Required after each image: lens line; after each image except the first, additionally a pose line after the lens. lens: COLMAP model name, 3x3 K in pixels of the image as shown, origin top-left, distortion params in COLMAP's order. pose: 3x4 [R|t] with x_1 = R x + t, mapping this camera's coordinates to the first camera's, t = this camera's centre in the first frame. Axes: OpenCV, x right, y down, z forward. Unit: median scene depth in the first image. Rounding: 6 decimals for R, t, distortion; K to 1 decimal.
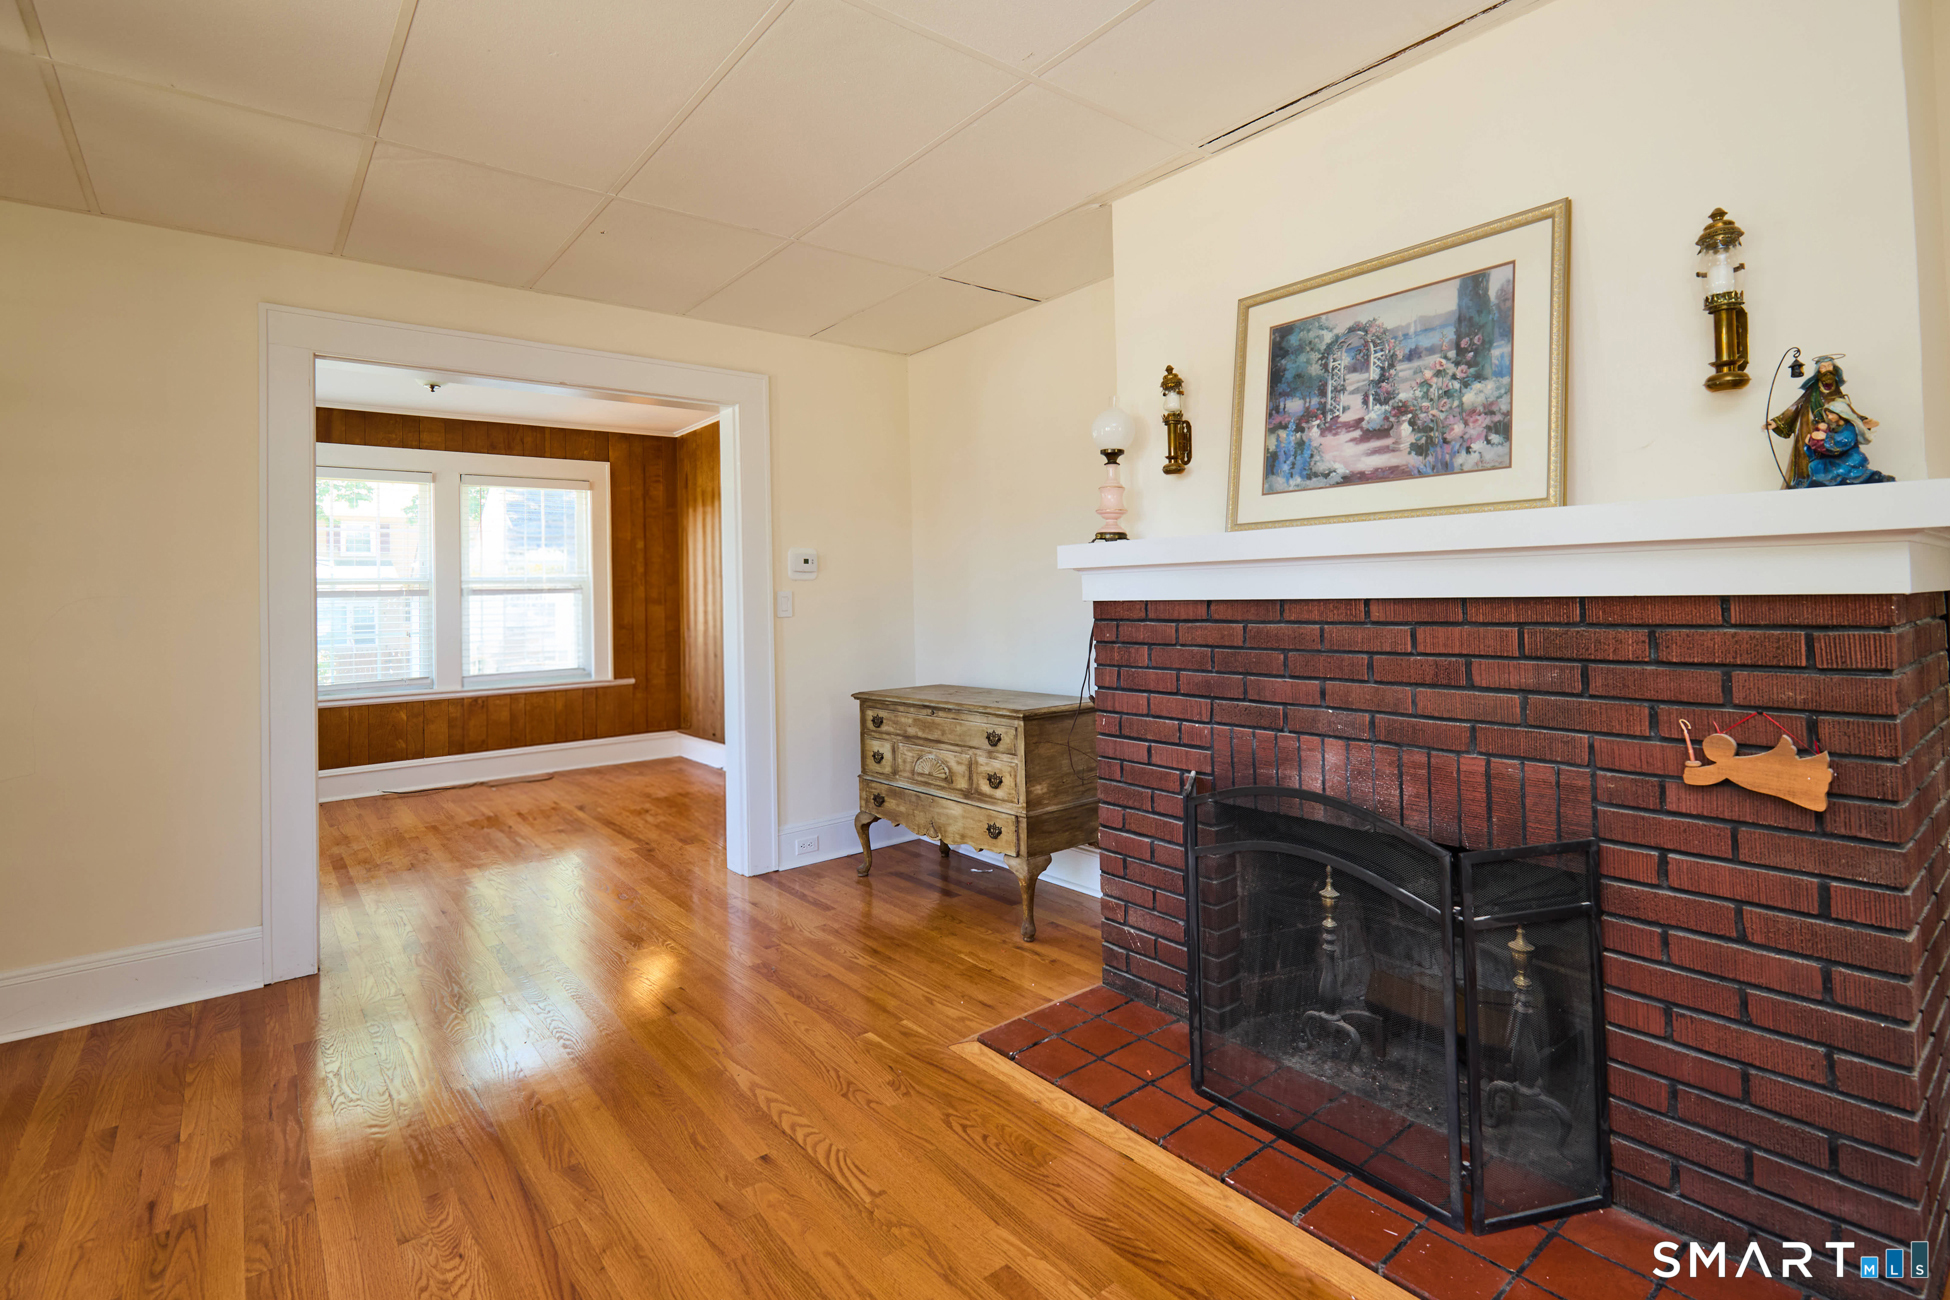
lens RADIAL K [[920.0, 0, 967.4], [0, 920.0, 560.3], [0, 0, 1]] dist [0.000184, 0.000655]
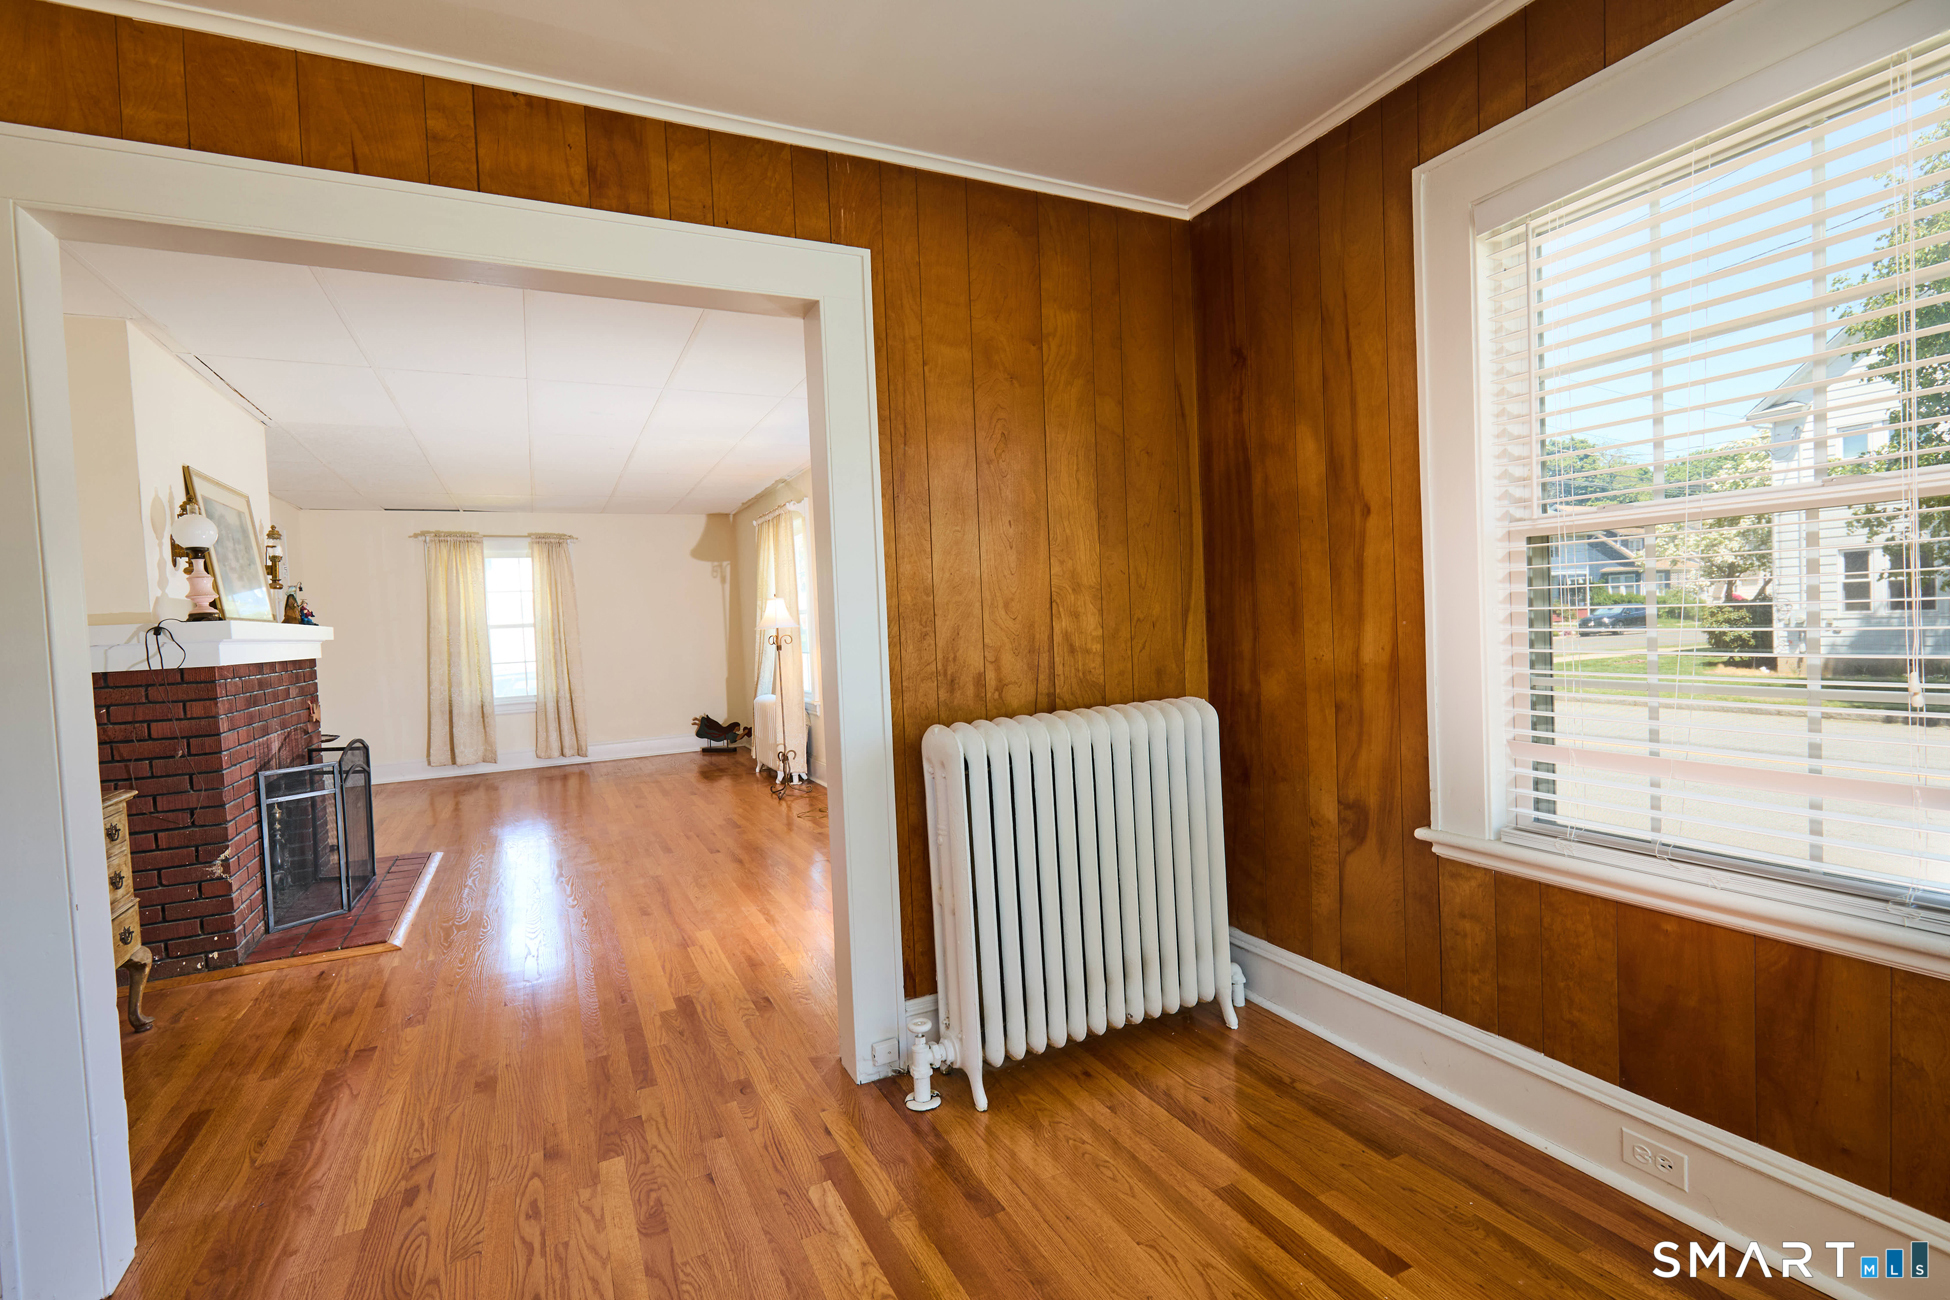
lens RADIAL K [[878.8, 0, 966.8], [0, 878.8, 650.7], [0, 0, 1]] dist [0.000479, -0.000088]
pose [[-0.975243, 0.059232, 0.213054, -1.165635], [0.059511, 0.998215, -0.005108, 0.094080], [-0.212976, 0.007697, -0.977027, 2.036423]]
